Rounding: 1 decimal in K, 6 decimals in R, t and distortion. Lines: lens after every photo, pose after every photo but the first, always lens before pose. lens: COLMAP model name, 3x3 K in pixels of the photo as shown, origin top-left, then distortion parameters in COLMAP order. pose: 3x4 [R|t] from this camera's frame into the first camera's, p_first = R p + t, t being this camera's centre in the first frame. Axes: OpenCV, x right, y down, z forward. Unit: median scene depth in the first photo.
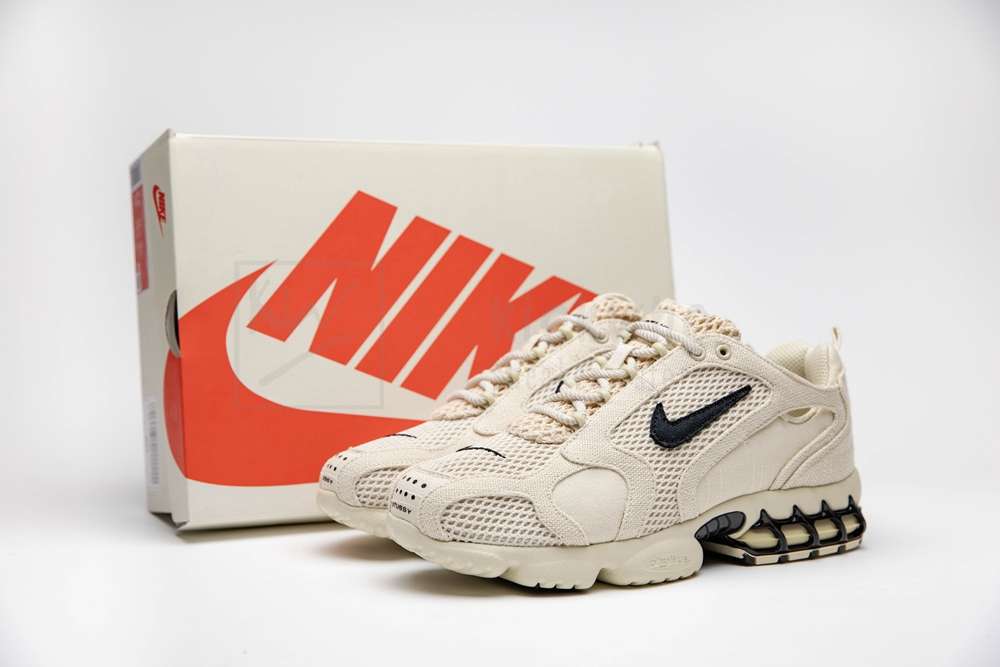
lens RADIAL K [[1725.4, 0, 495.1], [0, 1725.4, 333.6], [0, 0, 1]] dist [-0.086350, 0.000000]
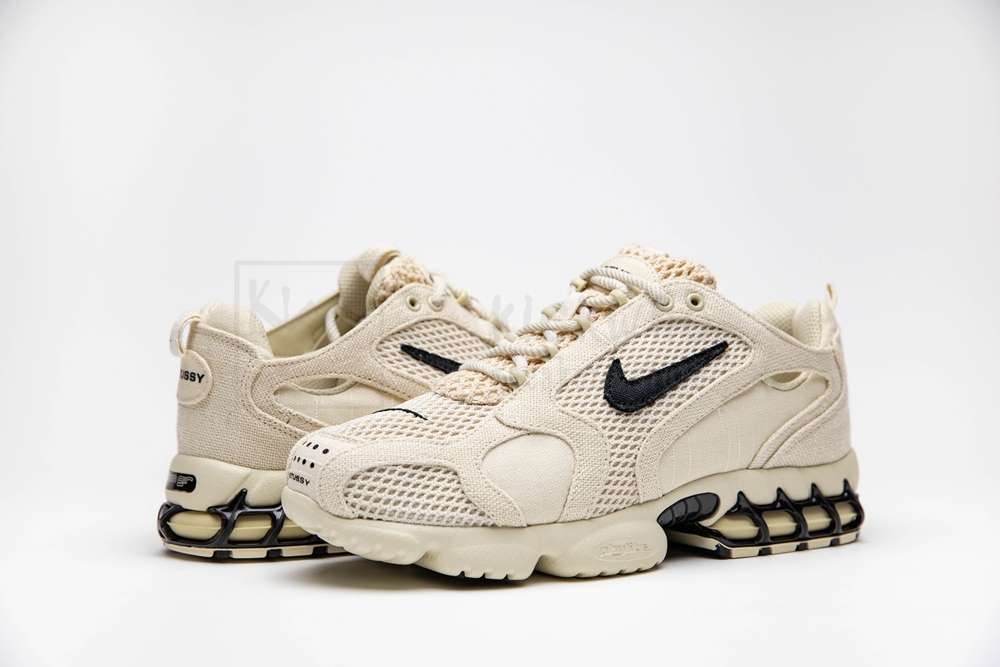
lens RADIAL K [[1738.4, 0, 507.5], [0, 1738.4, 328.9], [0, 0, 1]] dist [-0.057361, 0.000000]
pose [[0.999842, 0.014267, 0.010608, 0.033933], [-0.014000, 0.999595, -0.024764, 0.047285], [-0.010957, 0.024611, 0.999637, 0.165094]]
